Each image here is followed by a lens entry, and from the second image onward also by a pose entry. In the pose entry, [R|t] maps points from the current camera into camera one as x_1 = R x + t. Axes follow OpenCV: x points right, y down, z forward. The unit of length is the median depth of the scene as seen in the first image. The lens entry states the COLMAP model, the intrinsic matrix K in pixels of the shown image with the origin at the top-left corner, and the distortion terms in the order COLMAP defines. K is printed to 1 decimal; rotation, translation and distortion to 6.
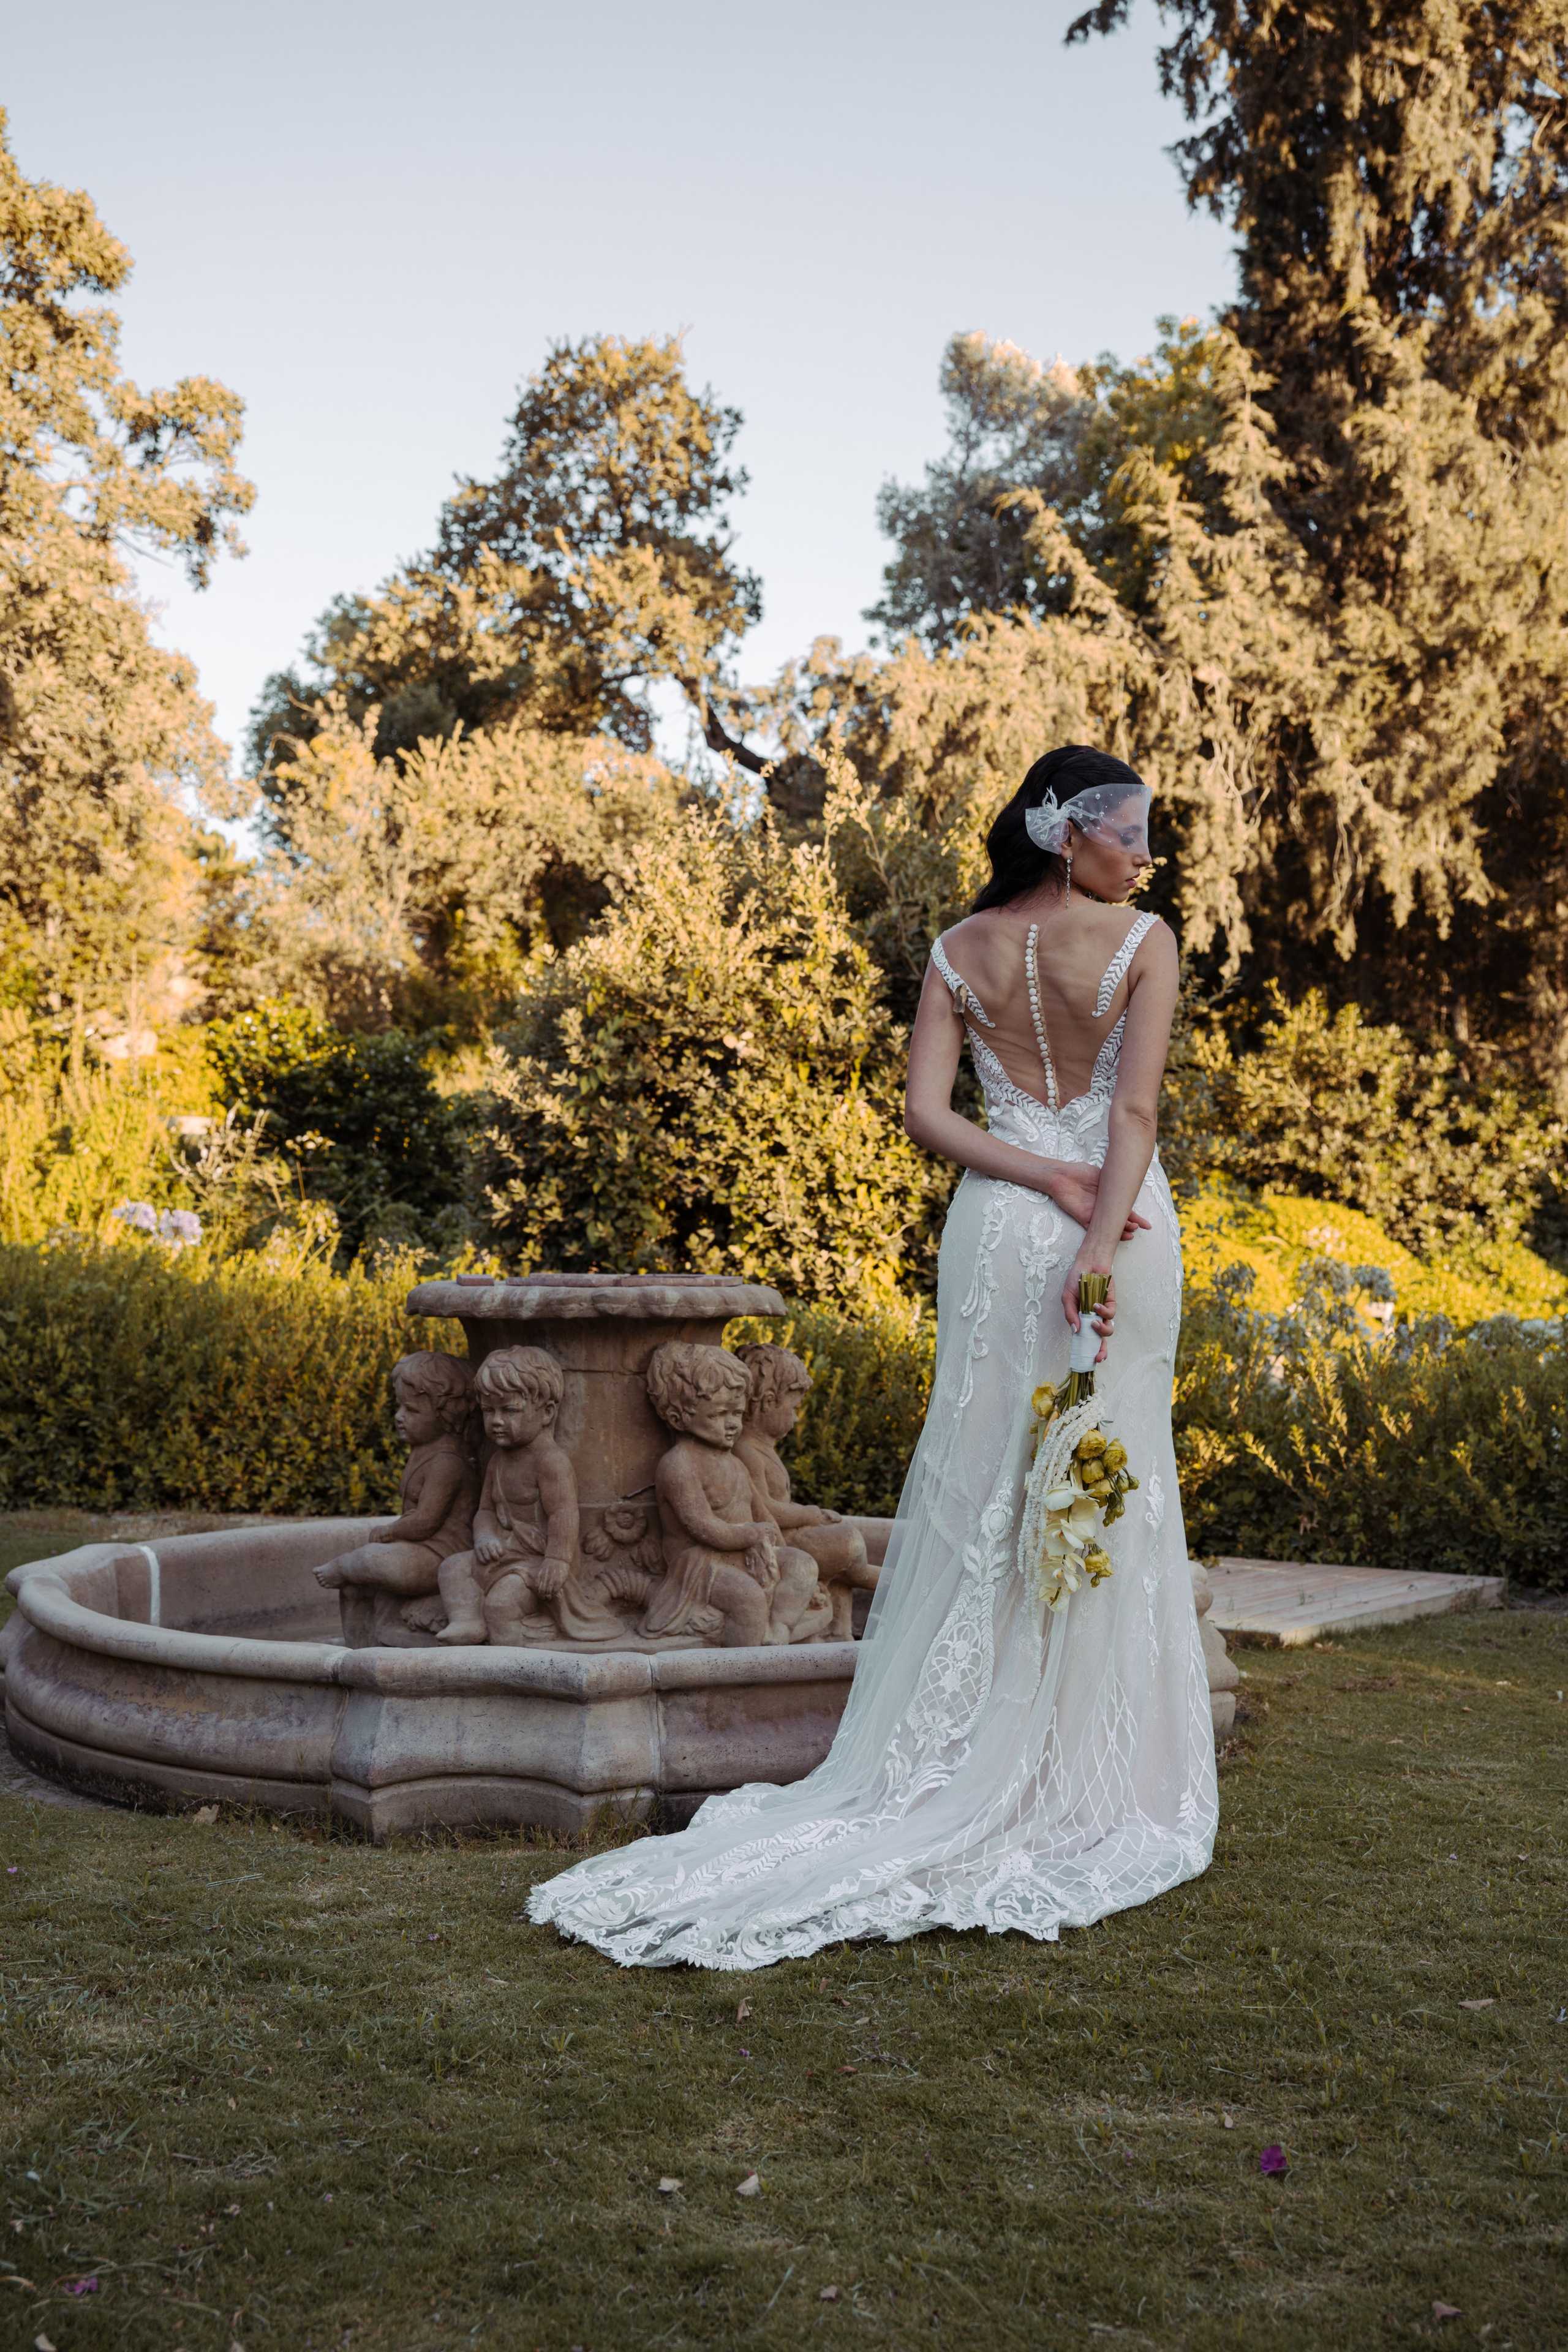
lens RADIAL K [[2466.9, 0, 783.3], [0, 2466.9, 1289.2], [0, 0, 1]] dist [0.004912, 0.003929]
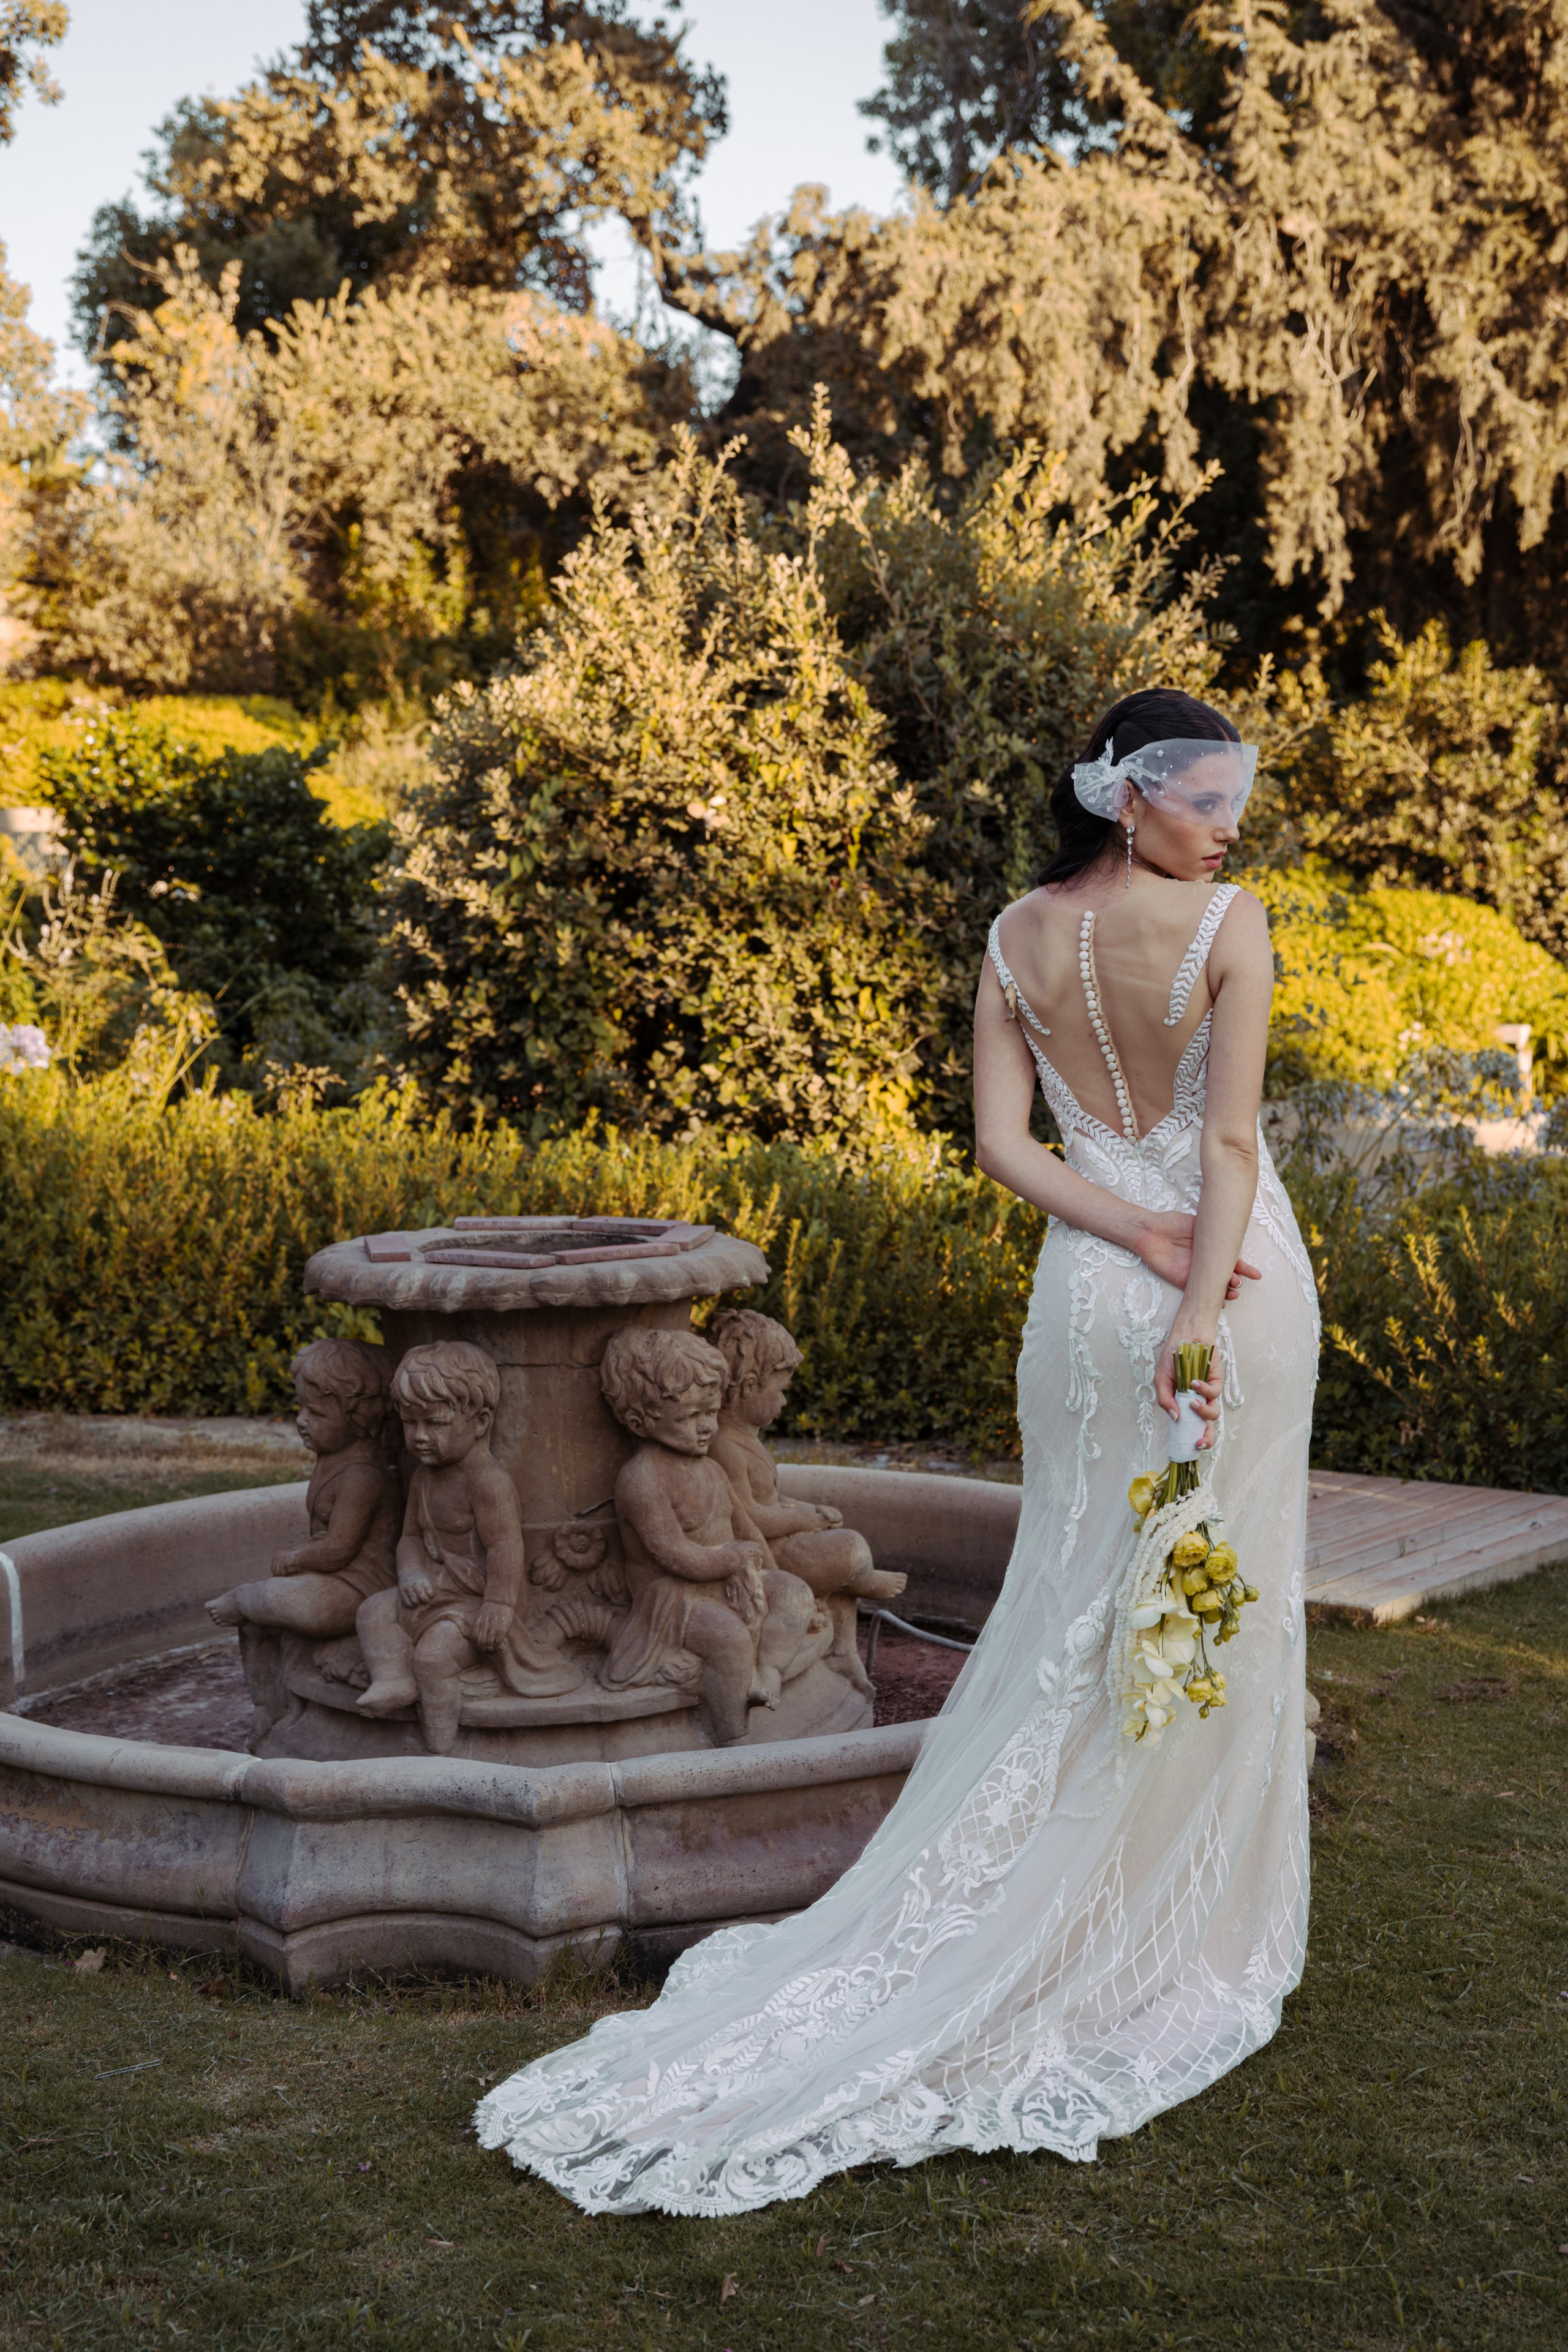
lens RADIAL K [[3096.8, 0, 827.7], [0, 3096.8, 1131.0], [0, 0, 1]] dist [0.000351, 0.037386]
pose [[0.999634, -0.025246, 0.009747, 0.008718], [0.023959, 0.993078, 0.114991, -0.112109], [-0.012582, -0.114715, 0.993319, -0.012627]]
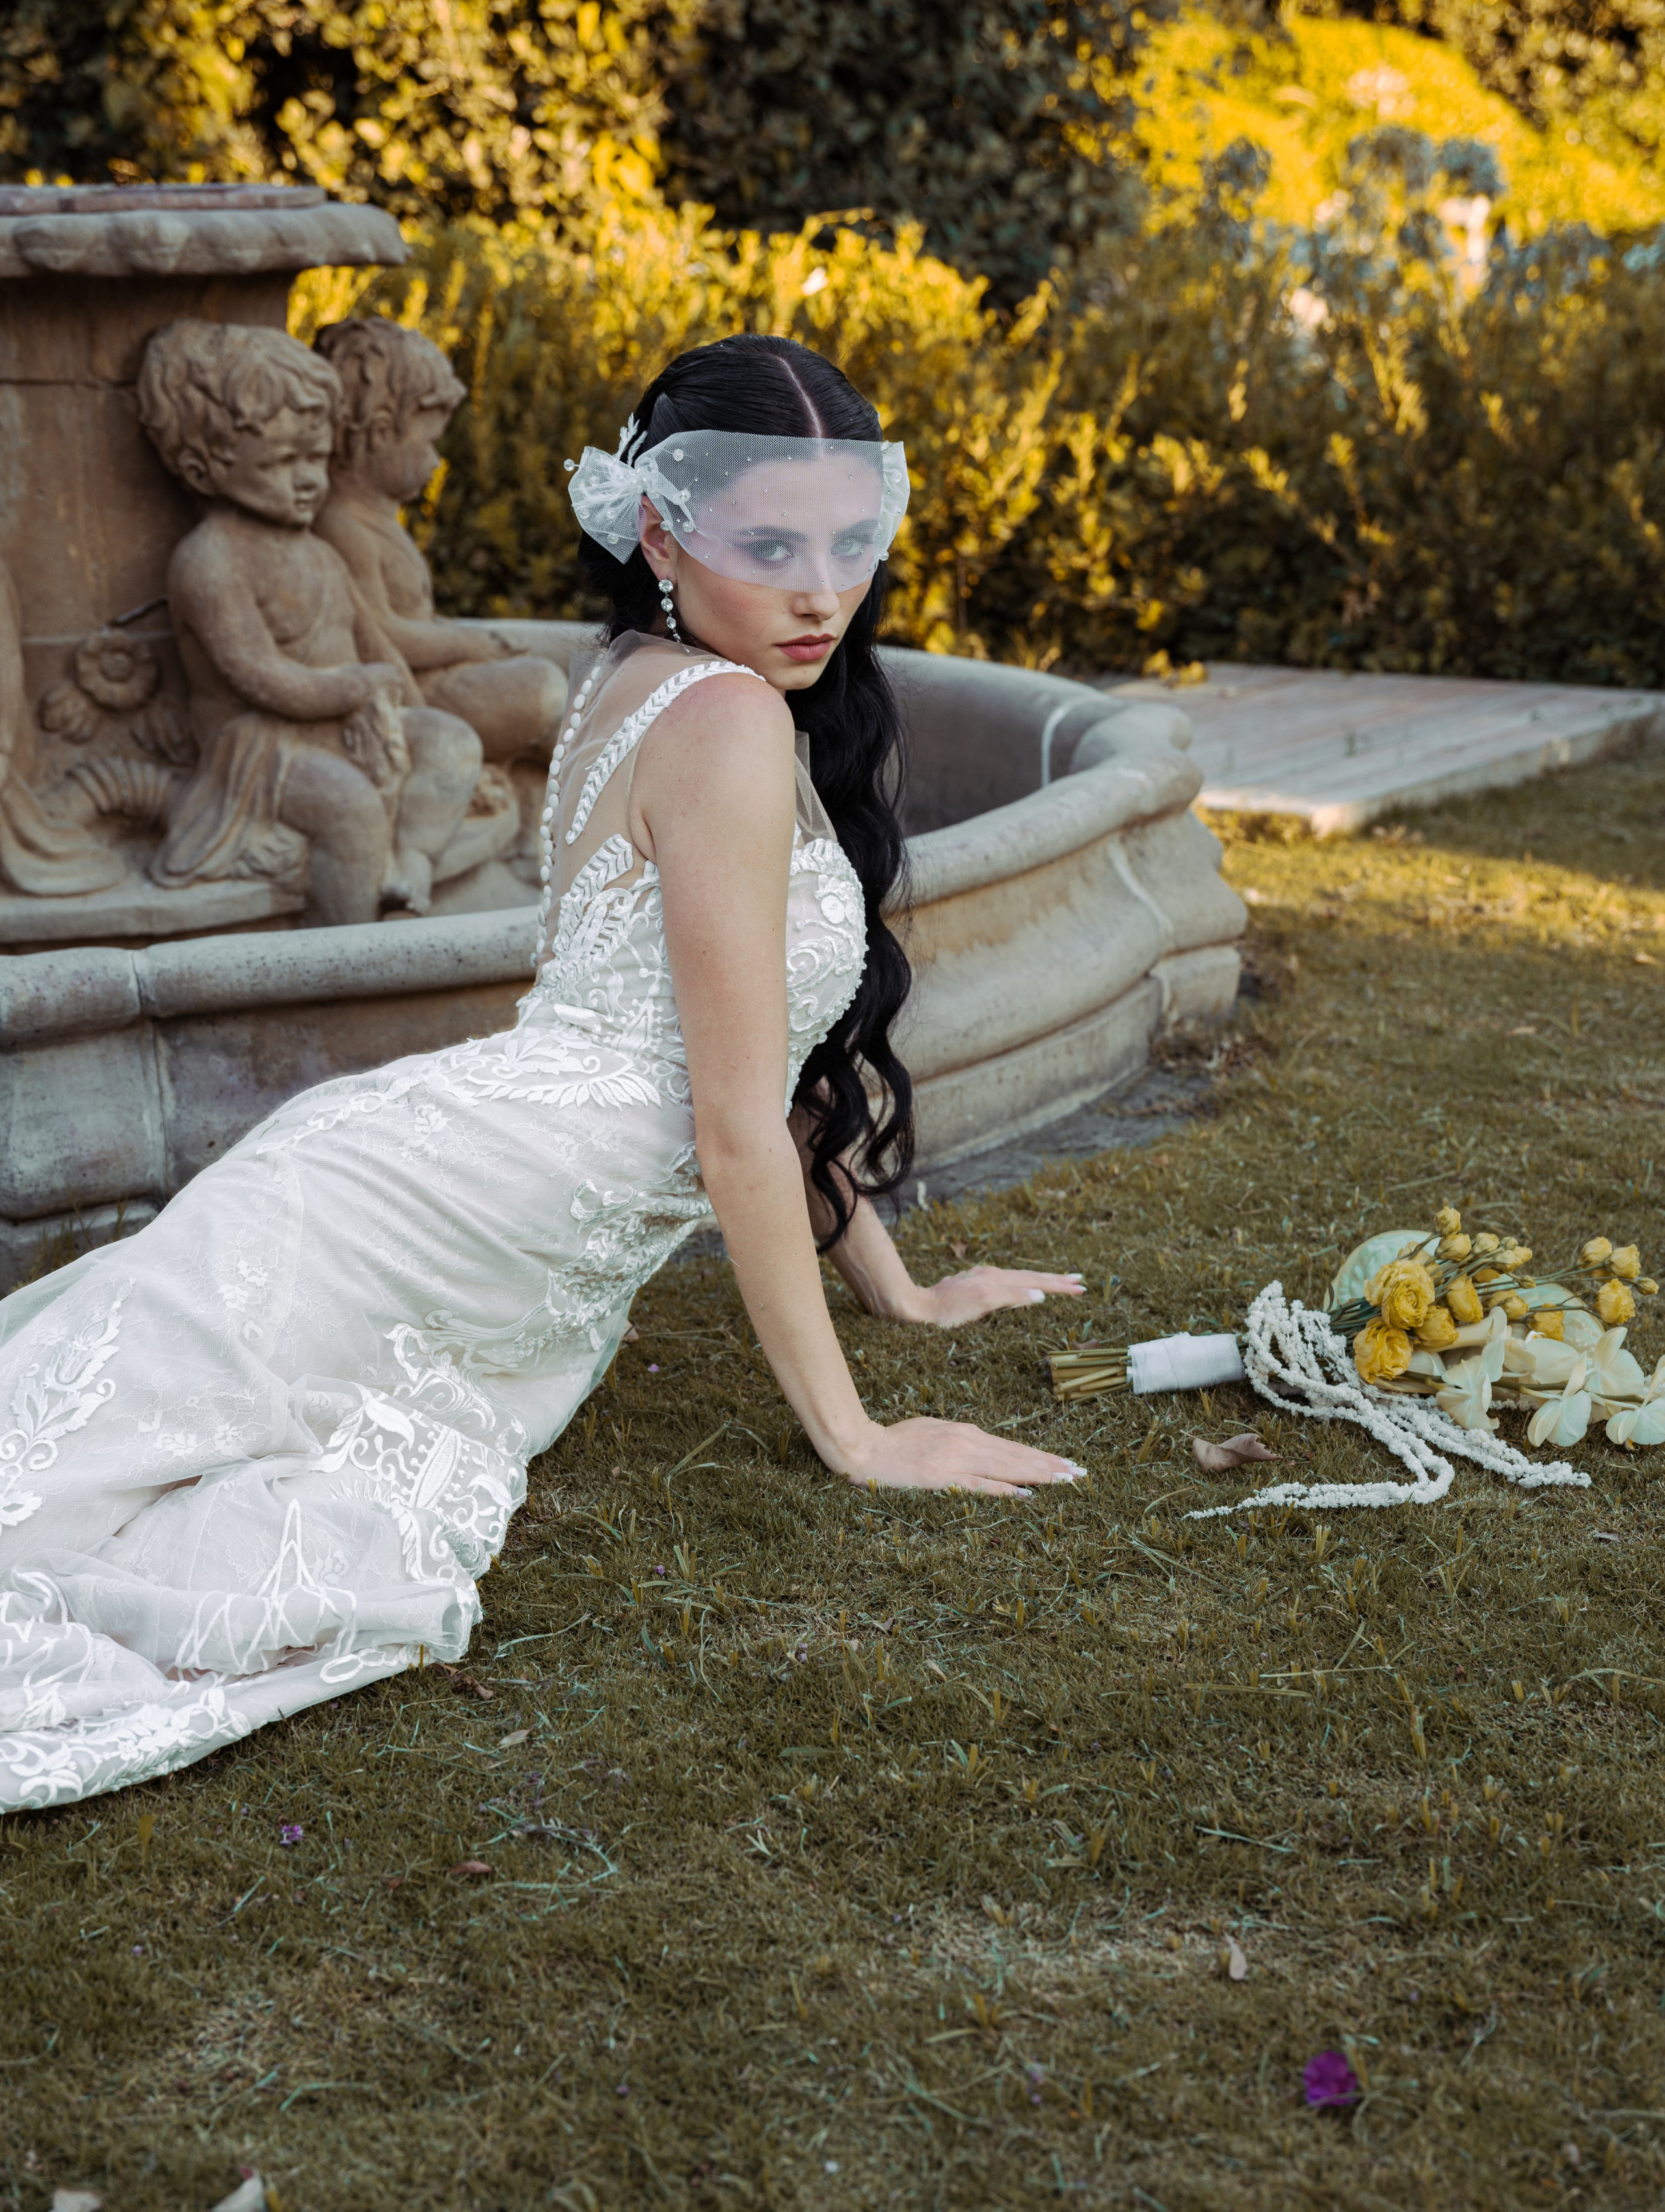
lens RADIAL K [[3430.1, 0, 832.5], [0, 3430.1, 1106.0], [0, 0, 1]] dist [0.016325, 0.058579]
pose [[0.997167, -0.035388, 0.066376, 0.026387], [0.016782, 0.964844, 0.262287, -0.004906], [-0.073324, -0.260430, 0.962704, 0.171355]]
